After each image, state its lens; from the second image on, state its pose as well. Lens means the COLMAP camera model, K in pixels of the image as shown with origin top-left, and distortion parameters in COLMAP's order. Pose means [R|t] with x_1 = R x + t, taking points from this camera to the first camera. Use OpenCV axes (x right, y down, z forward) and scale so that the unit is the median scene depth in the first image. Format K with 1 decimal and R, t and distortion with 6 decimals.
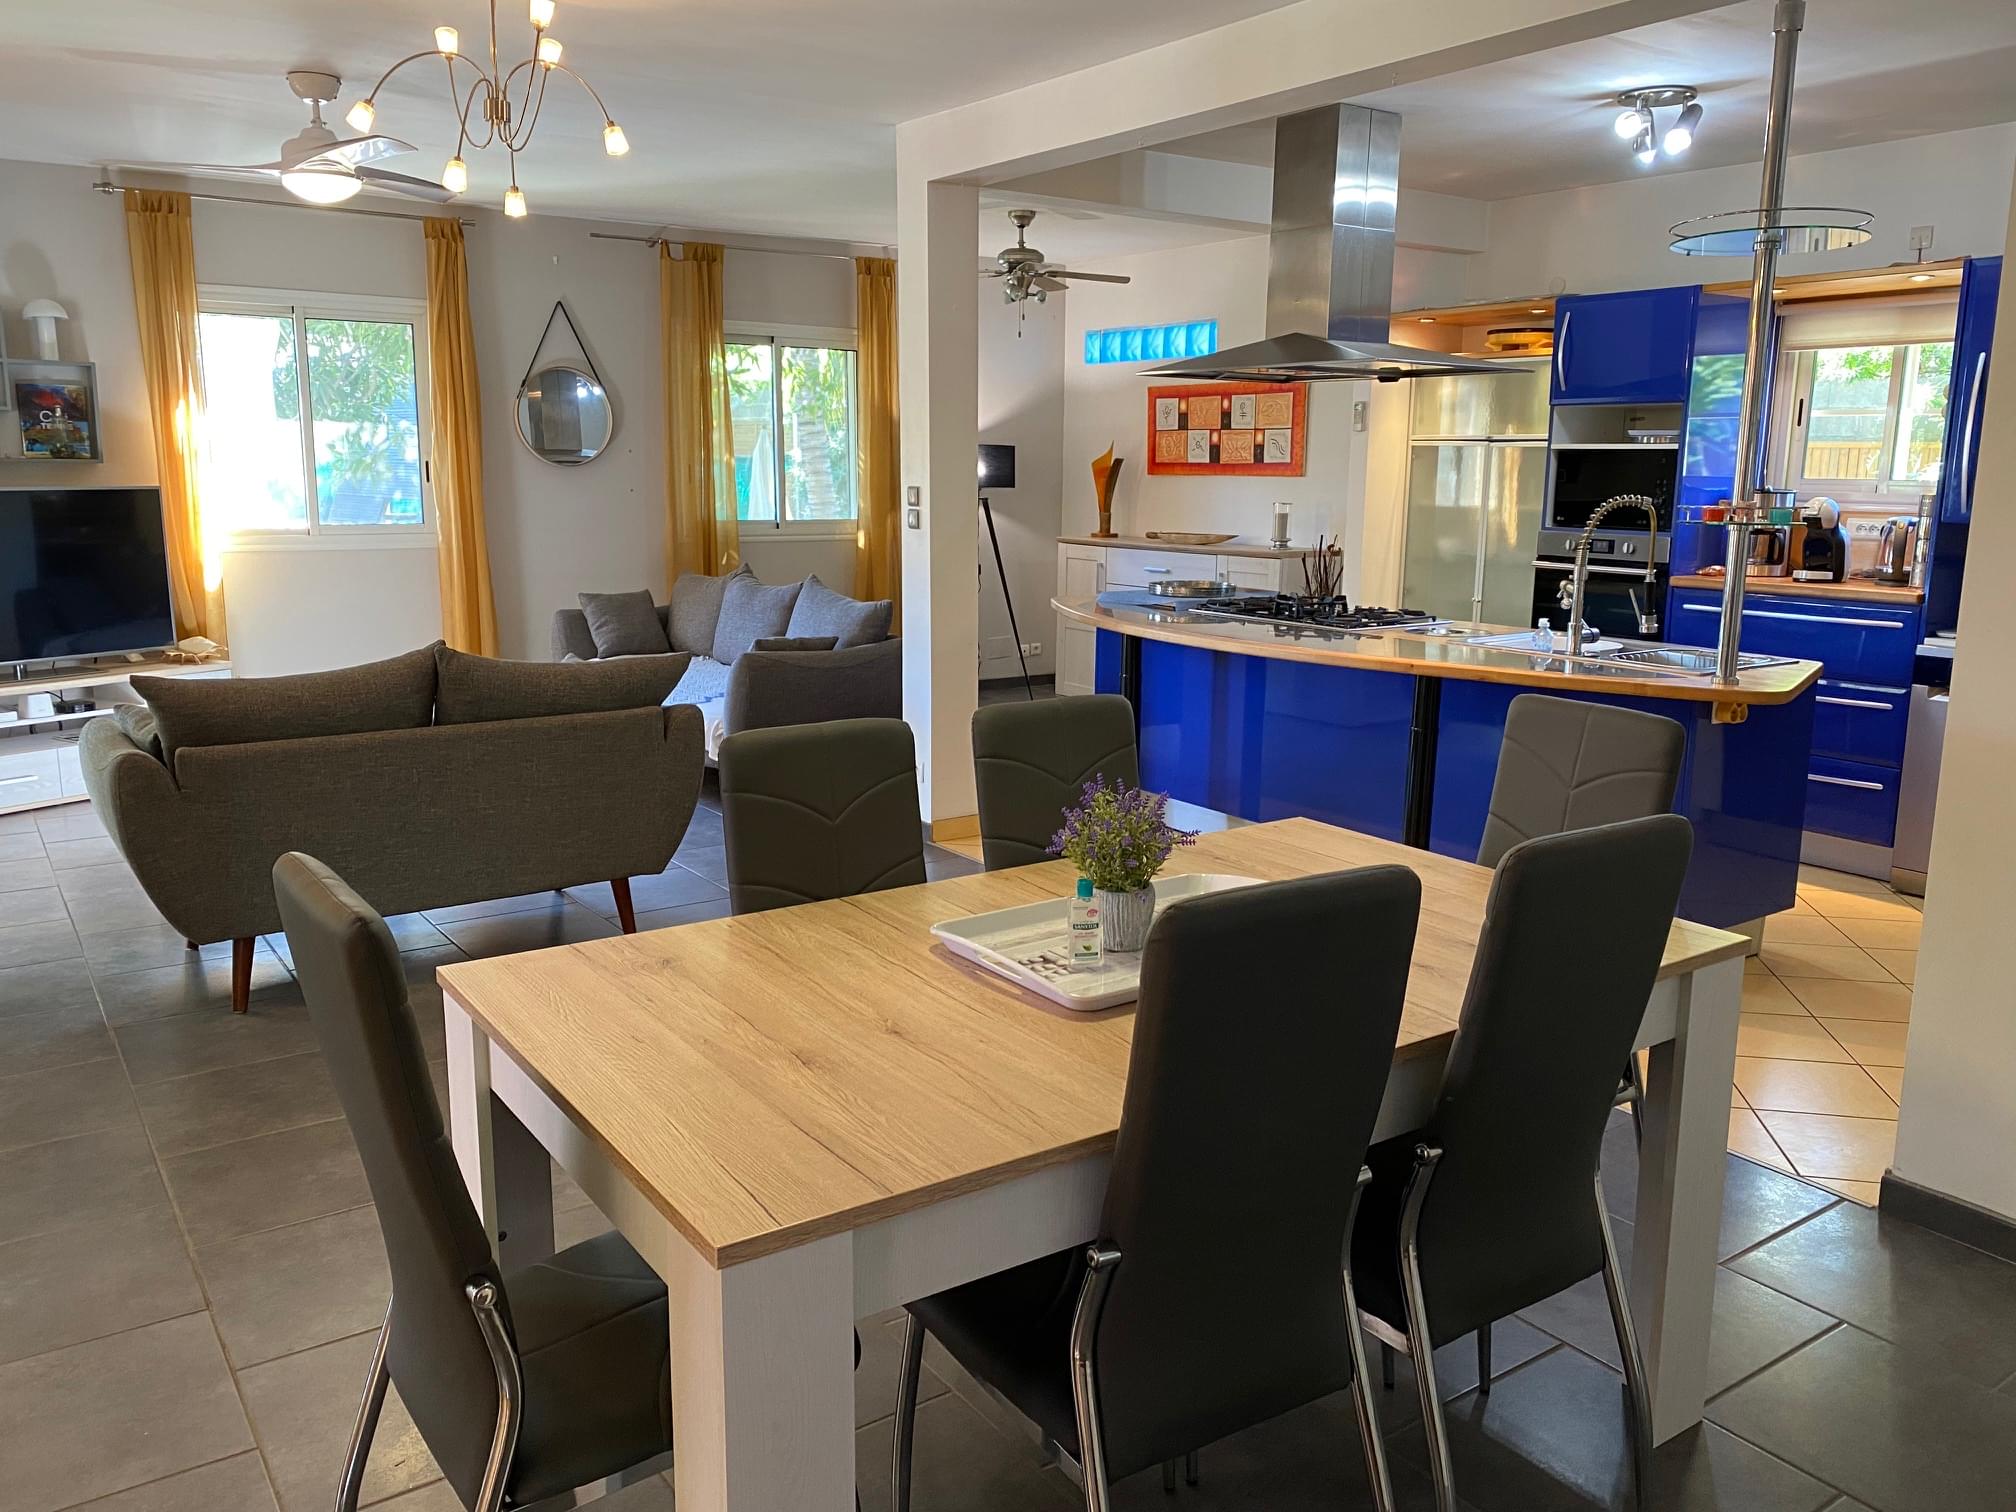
lens RADIAL K [[1529.9, 0, 1008.0], [0, 1529.9, 756.0], [0, 0, 1]] dist [0.095346, -0.153341]
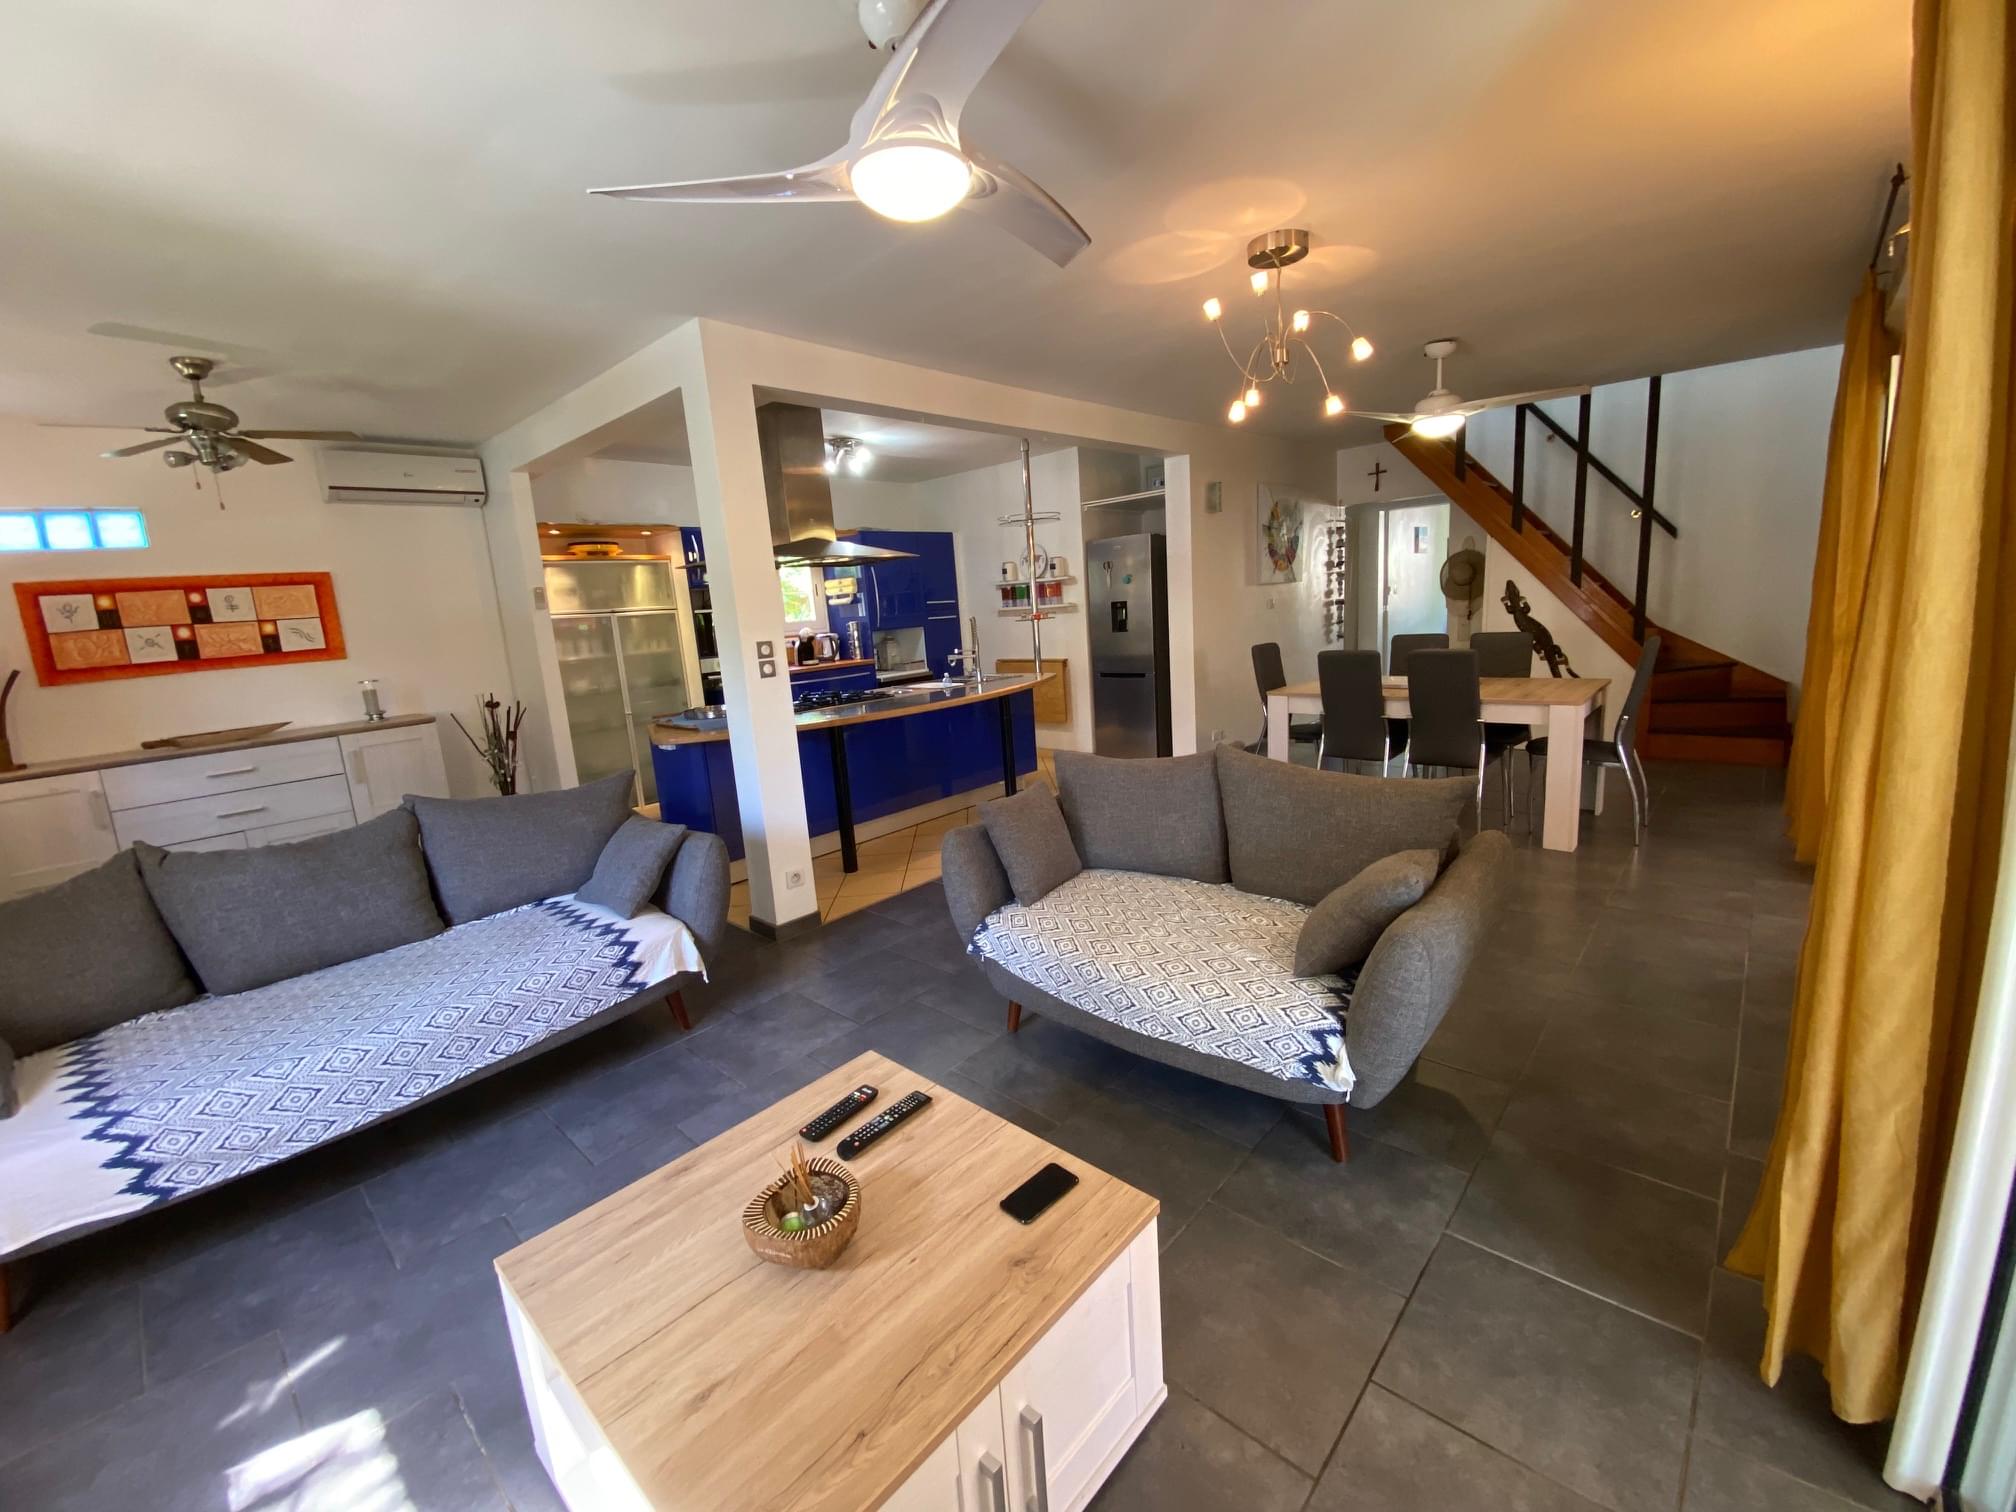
lens RADIAL K [[801.0, 0, 1008.0], [0, 801.0, 756.0], [0, 0, 1]] dist [-0.000425, -0.014334]
pose [[-0.226745, -0.180822, 0.957022, -0.626467], [0.246524, 0.939961, 0.236006, -0.172437], [-0.942238, 0.289442, -0.168555, 0.862453]]
